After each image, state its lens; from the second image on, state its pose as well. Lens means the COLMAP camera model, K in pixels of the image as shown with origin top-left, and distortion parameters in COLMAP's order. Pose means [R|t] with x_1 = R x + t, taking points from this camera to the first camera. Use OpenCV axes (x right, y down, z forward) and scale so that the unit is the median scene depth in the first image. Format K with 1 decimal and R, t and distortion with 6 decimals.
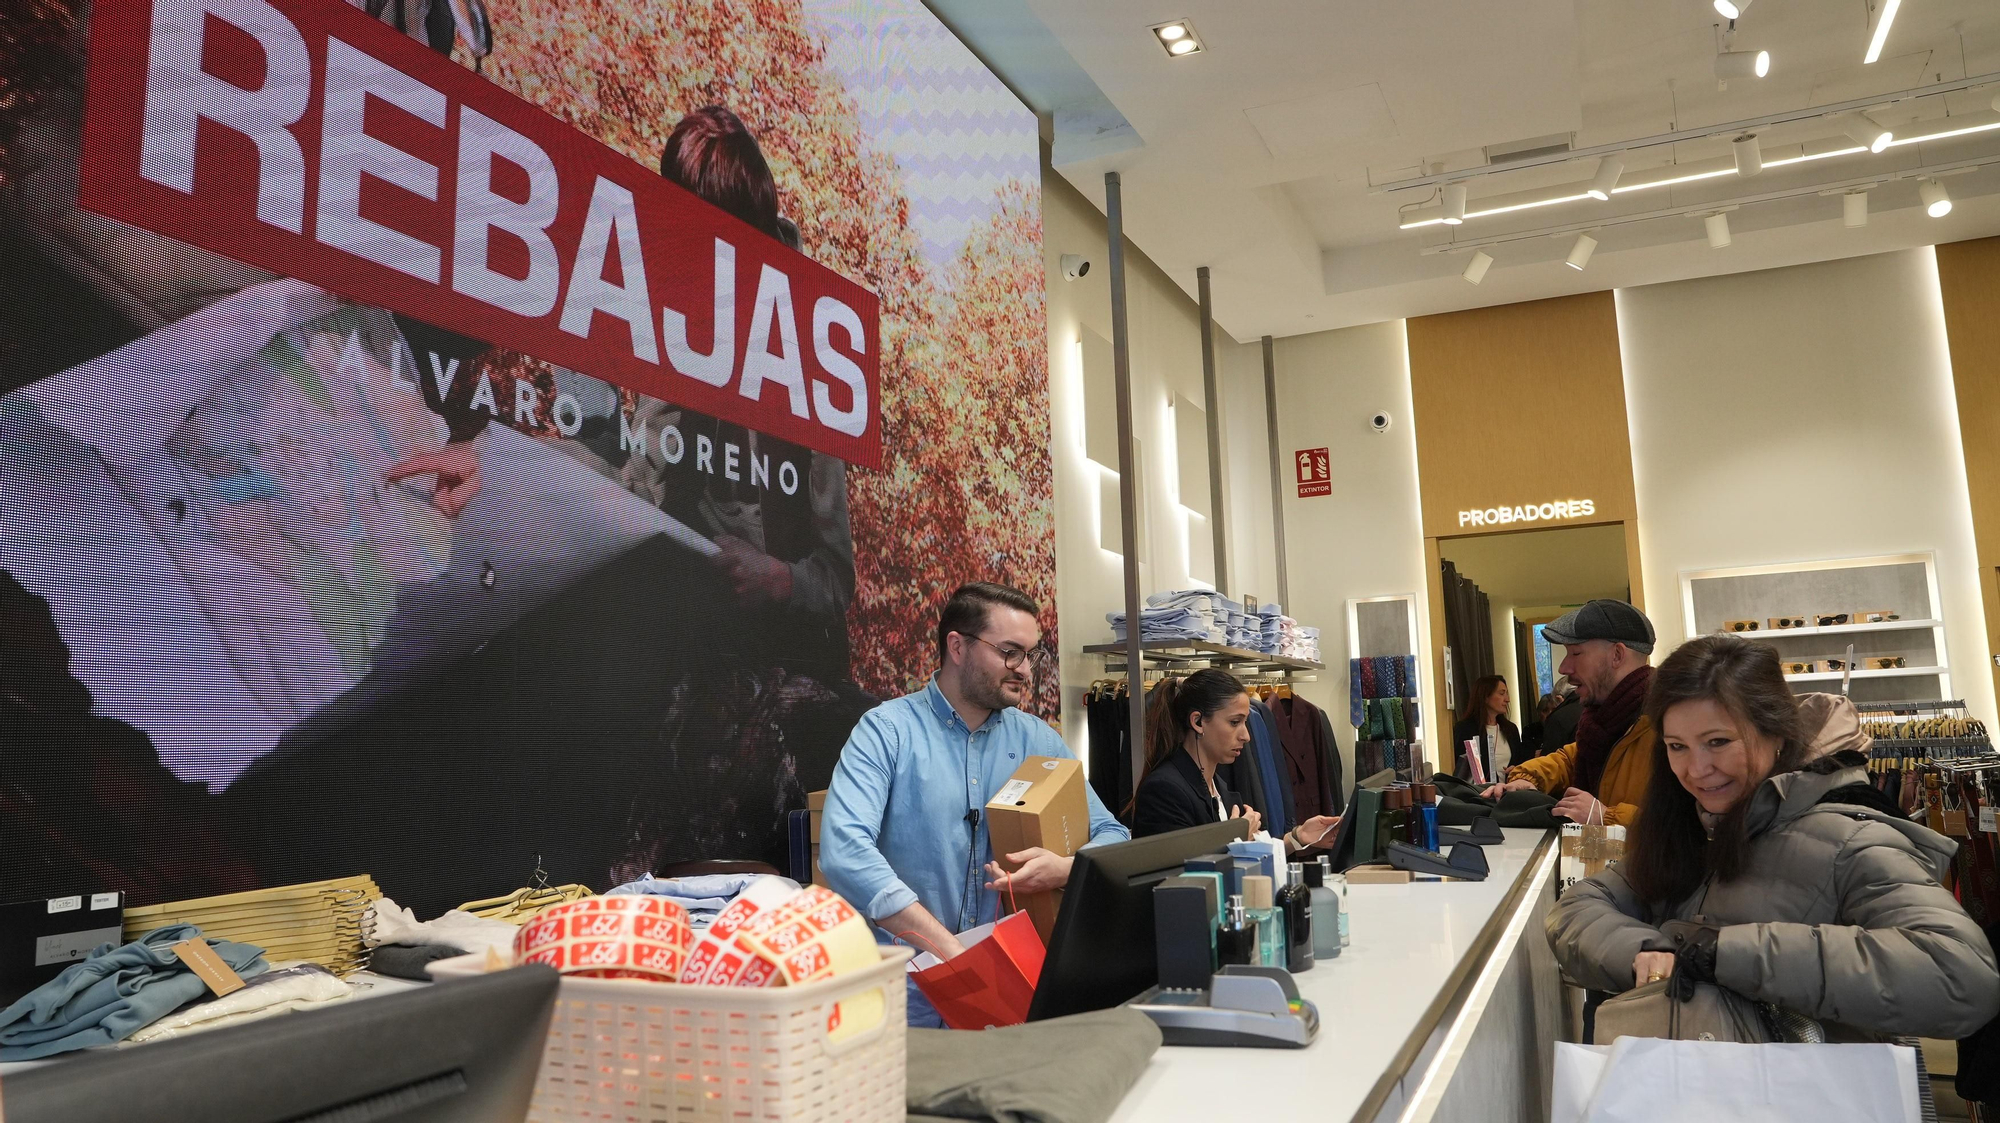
lens RADIAL K [[1416.6, 0, 1000.0], [0, 1416.6, 561.5], [0, 0, 1]] dist [-0.130315, 0.111712]
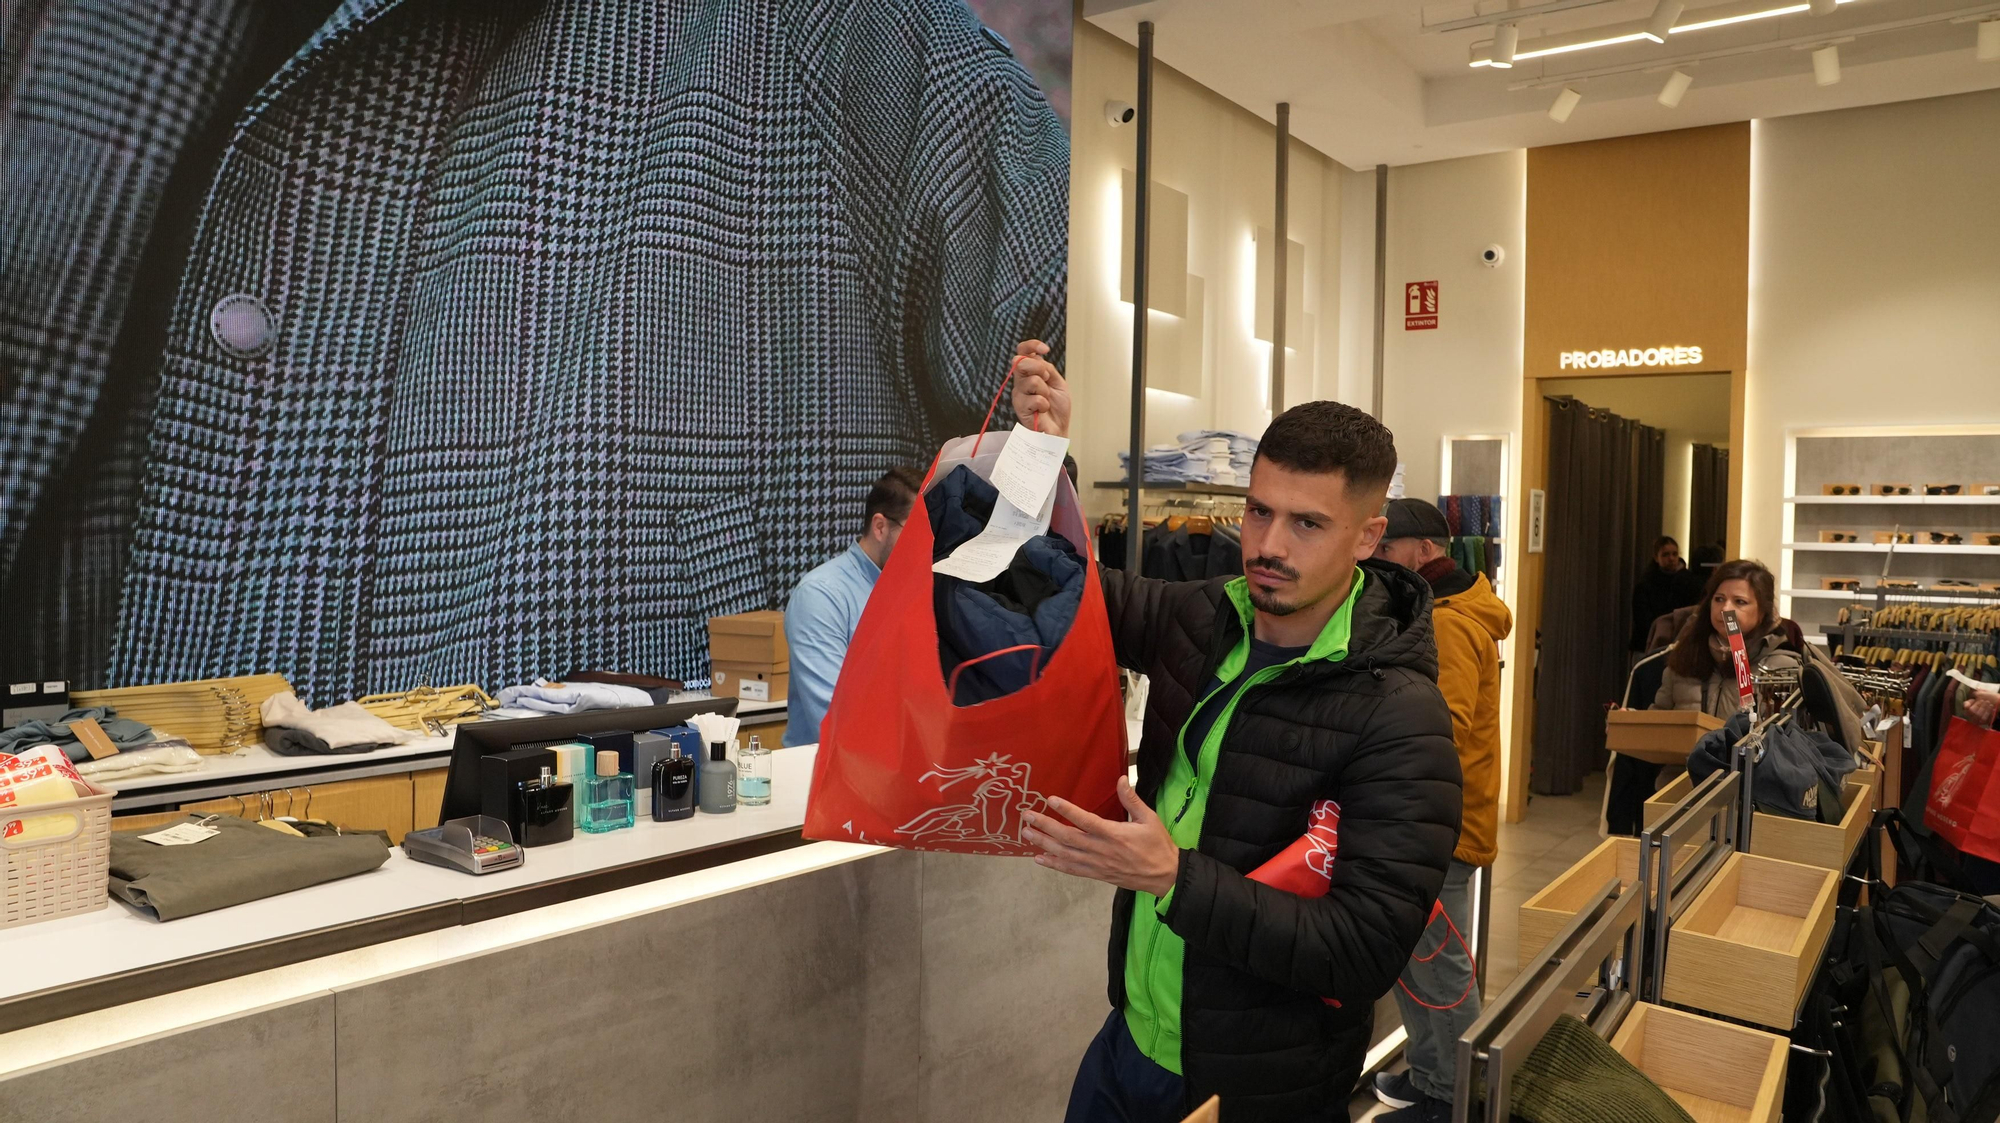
lens RADIAL K [[1416.6, 0, 1000.0], [0, 1416.6, 561.5], [0, 0, 1]] dist [-0.130315, 0.111712]
pose [[0.974371, 0.061054, -0.216501, 0.173025], [-0.026020, 0.986592, 0.161117, -0.039674], [0.223435, -0.151355, 0.962896, -0.045301]]
